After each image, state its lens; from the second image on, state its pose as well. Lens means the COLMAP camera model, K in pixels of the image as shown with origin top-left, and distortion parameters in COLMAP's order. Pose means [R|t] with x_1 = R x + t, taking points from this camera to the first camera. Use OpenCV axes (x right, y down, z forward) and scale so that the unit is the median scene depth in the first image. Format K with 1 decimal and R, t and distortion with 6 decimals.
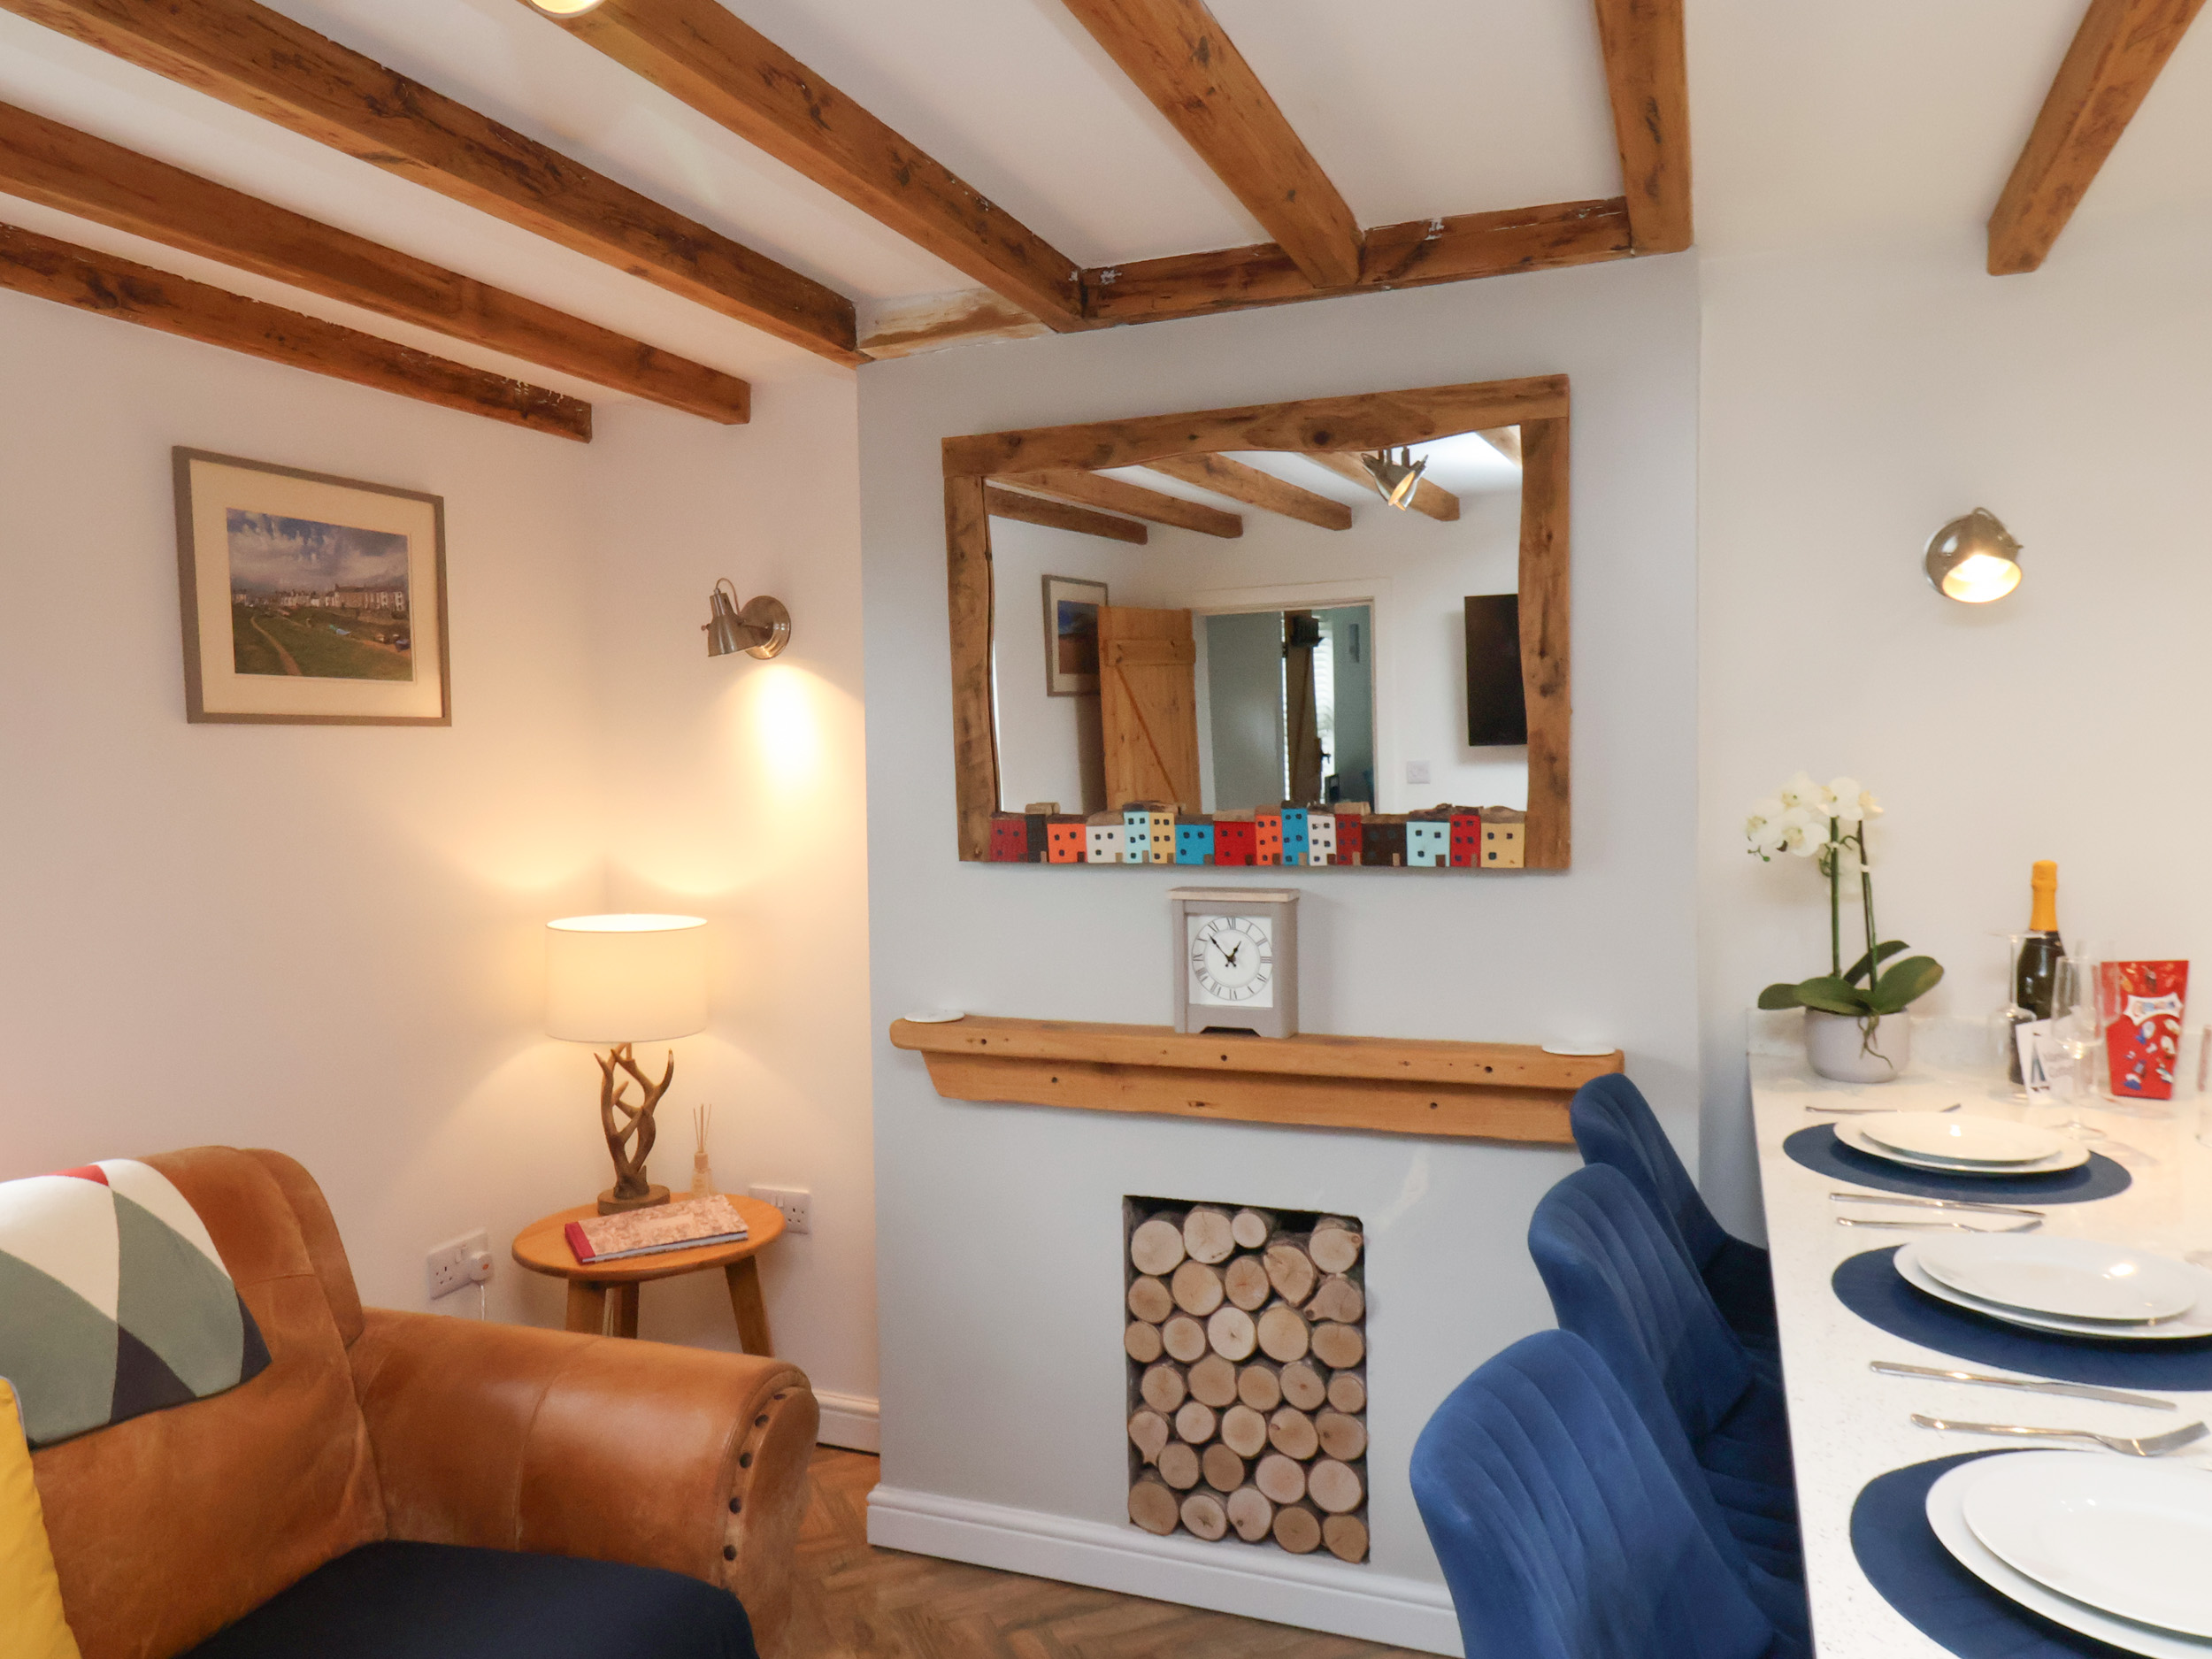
lens RADIAL K [[1549.6, 0, 1111.7], [0, 1549.6, 842.7], [0, 0, 1]] dist [0.003093, 0.004306]
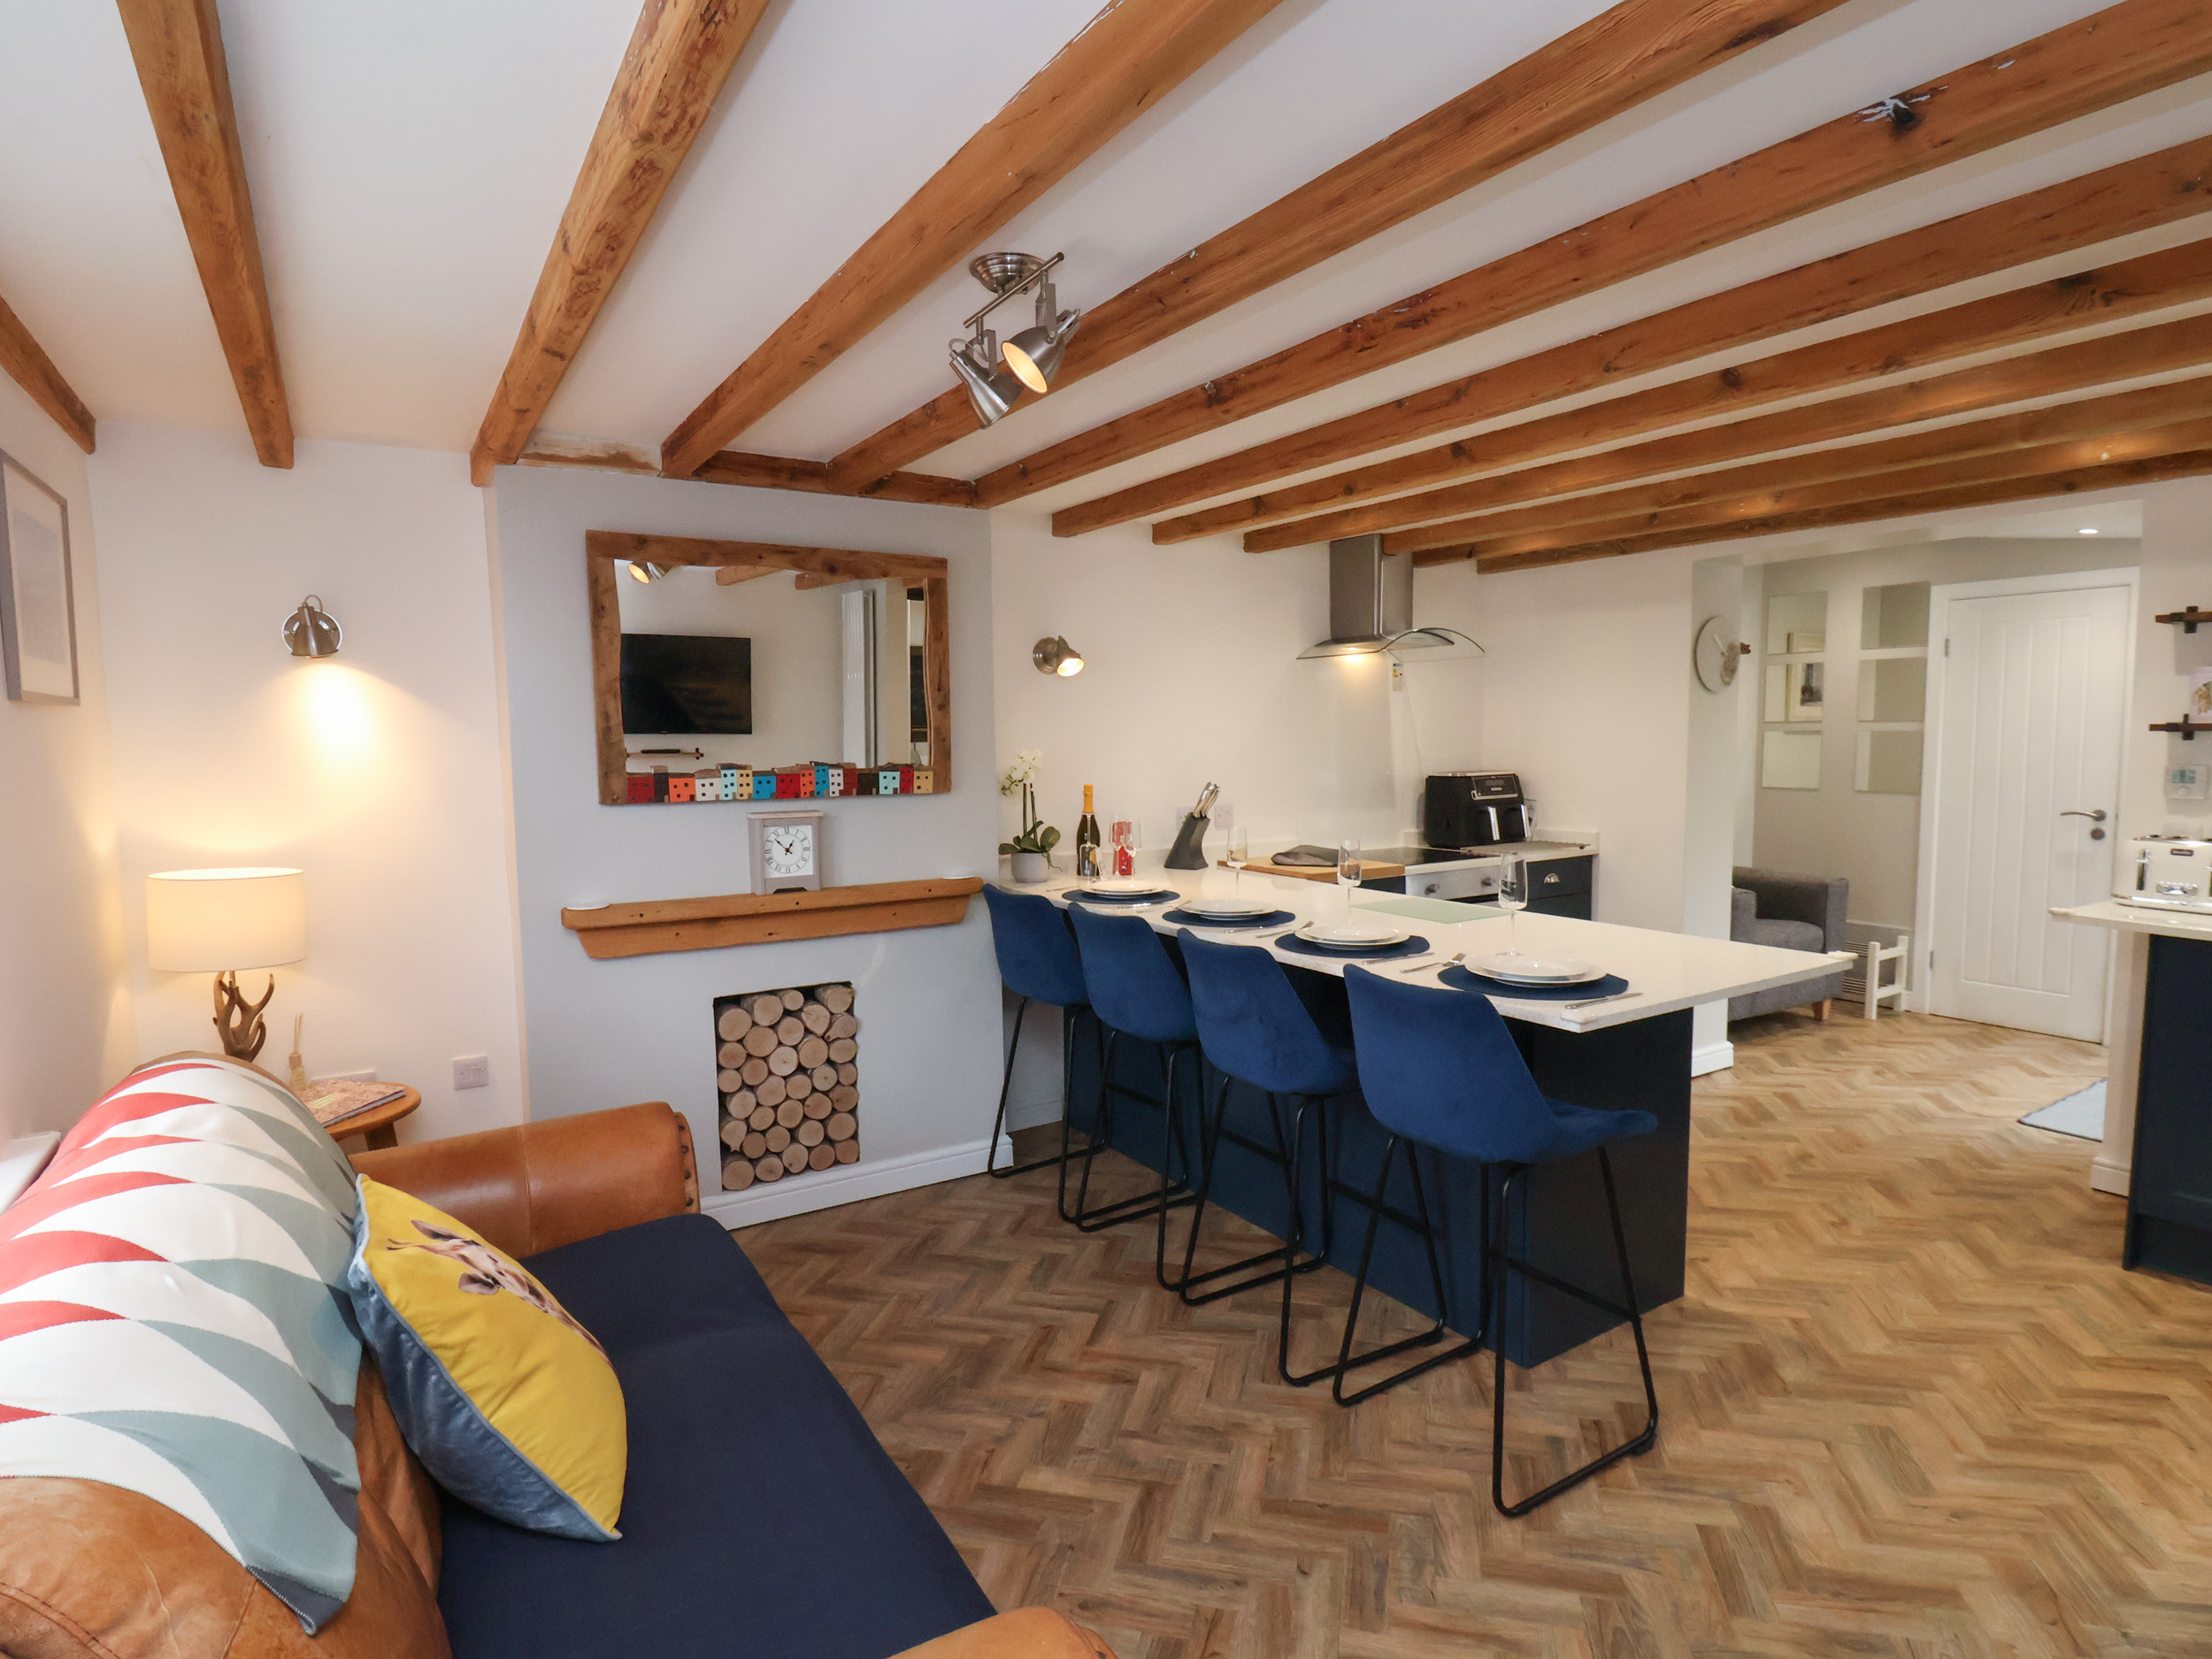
lens RADIAL K [[1159.1, 0, 1111.3], [0, 1159.1, 849.4], [0, 0, 1]] dist [-0.000257, -0.012465]
pose [[0.597997, -0.065640, 0.798806, -0.773613], [0.044723, 0.997821, 0.048513, 0.025202], [-0.800250, 0.006714, 0.599629, -0.112208]]
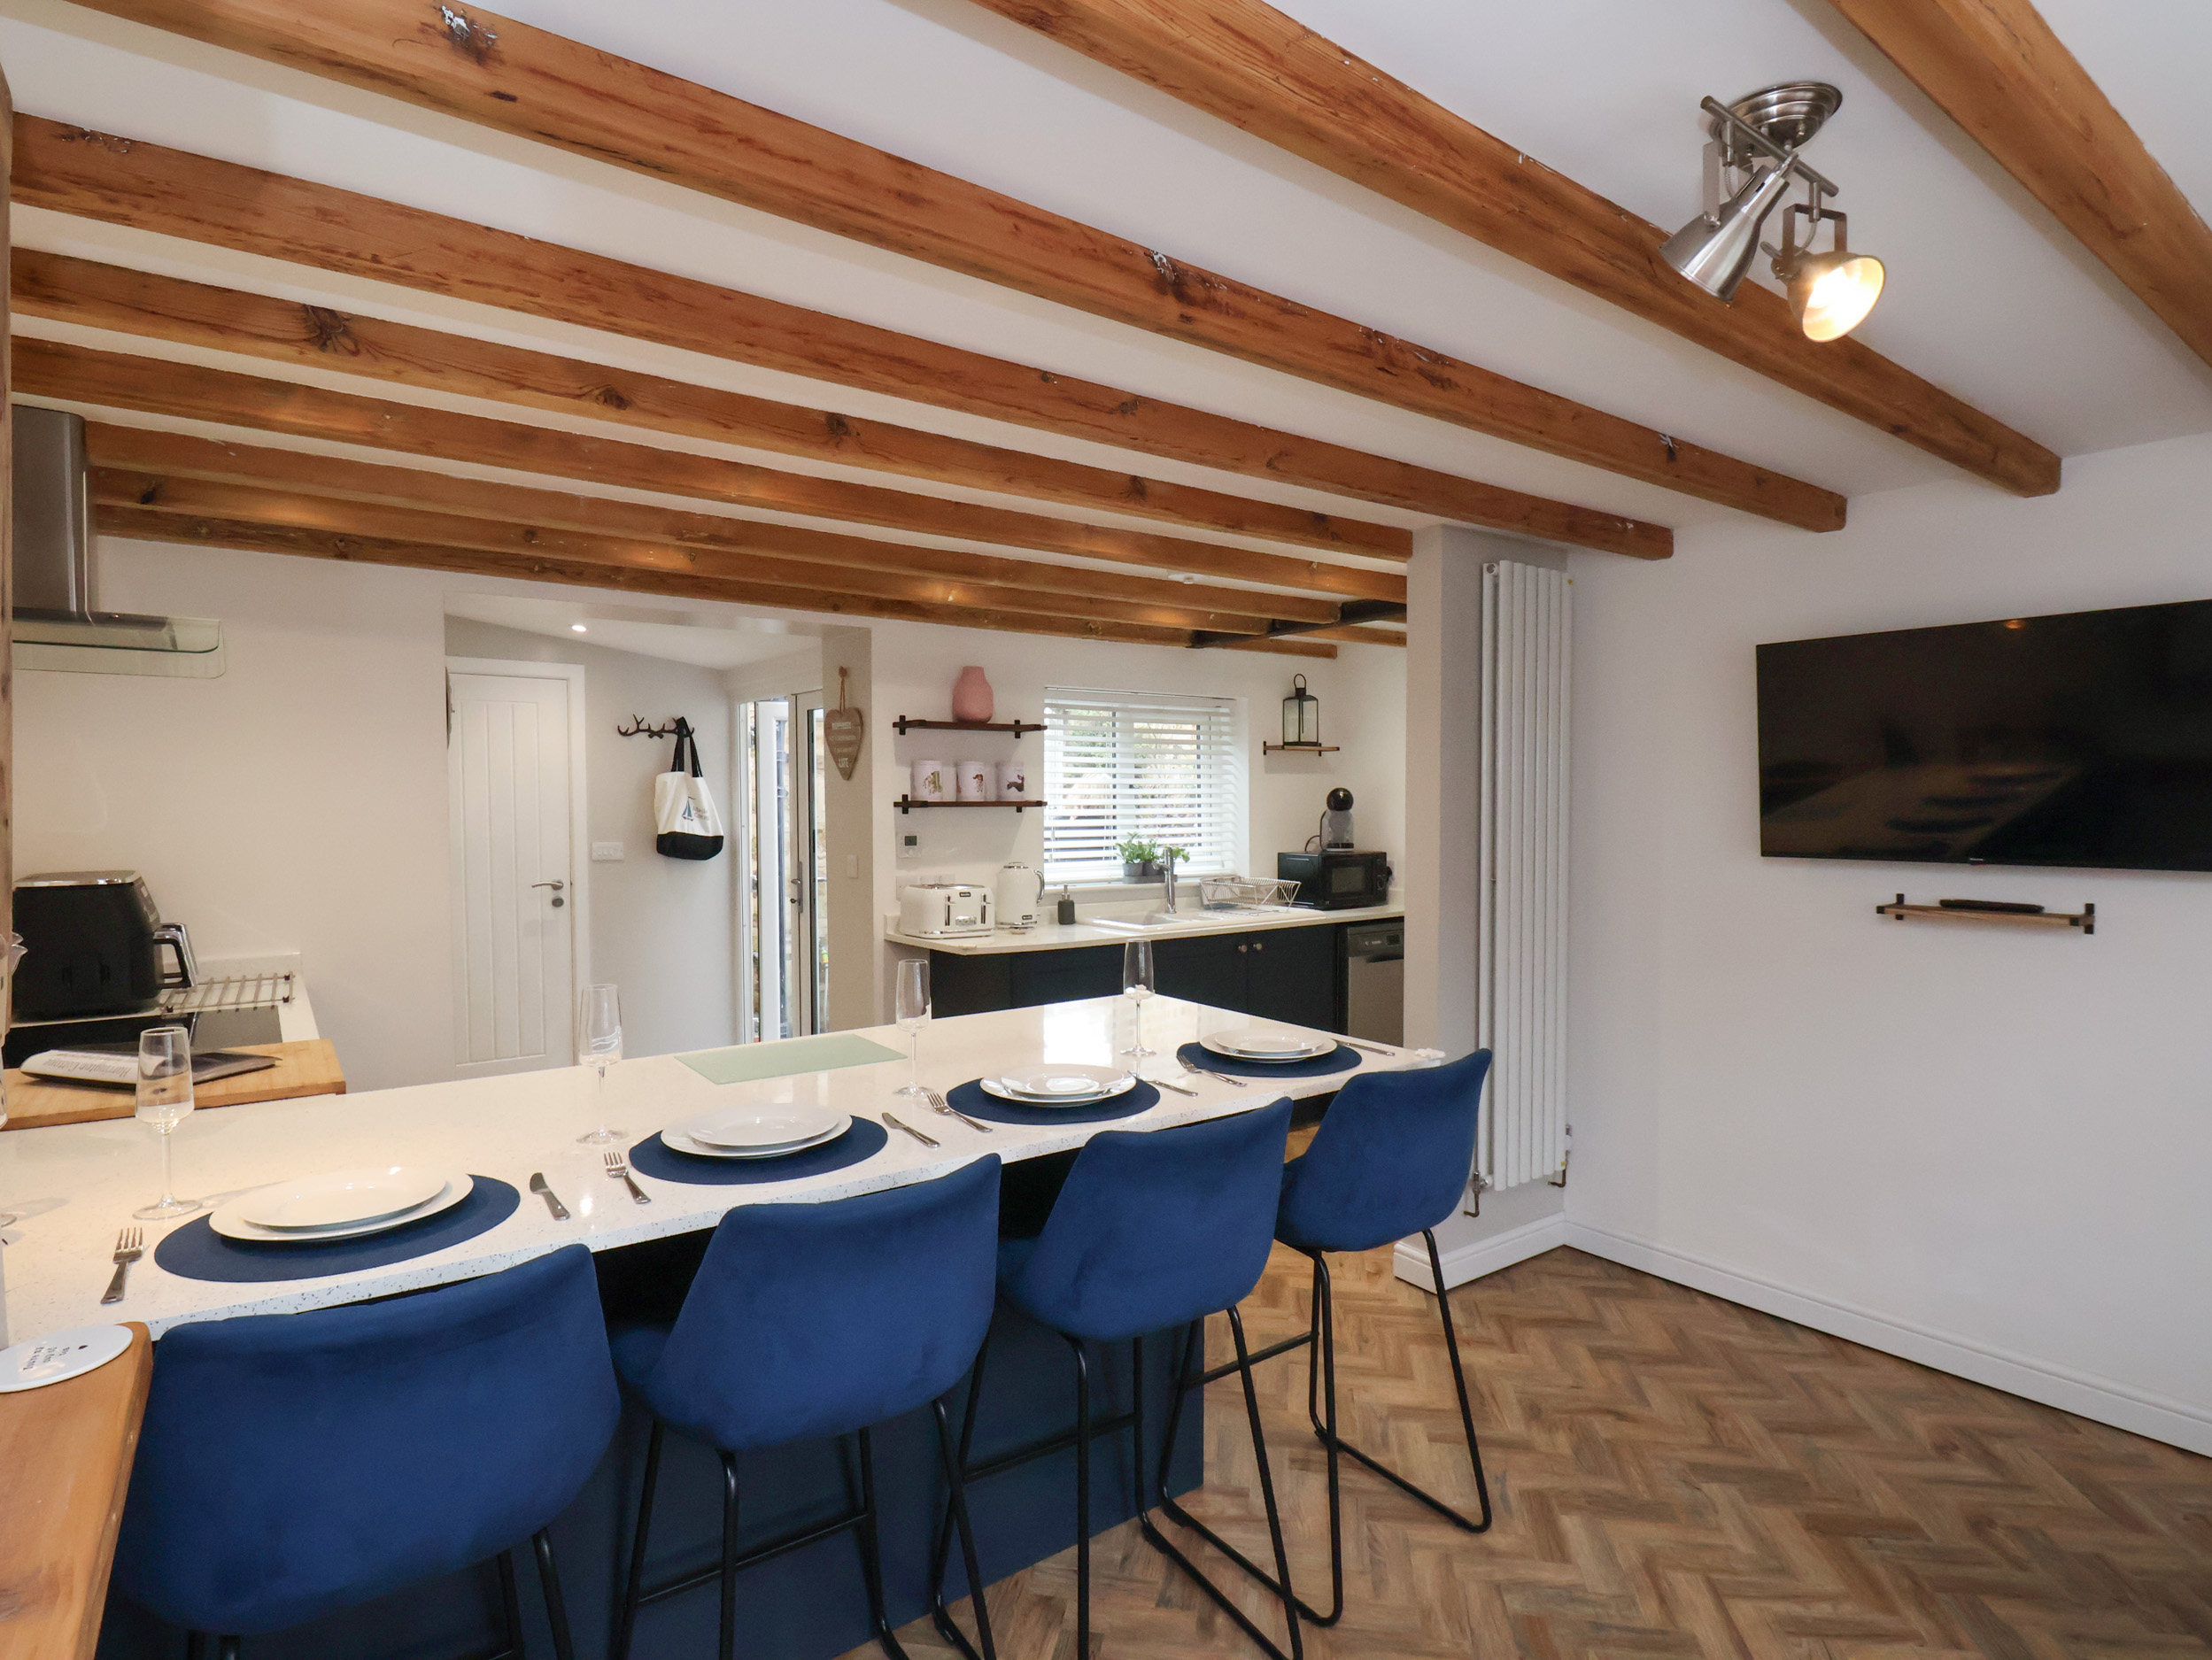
lens RADIAL K [[1159.0, 0, 1095.8], [0, 1159.0, 832.2], [0, 0, 1]] dist [-0.000257, -0.012465]
pose [[-0.831906, 0.009186, 0.554840, -0.210797], [0.049381, 0.997122, 0.057531, -0.041697], [-0.552715, 0.075258, -0.829965, 1.036229]]
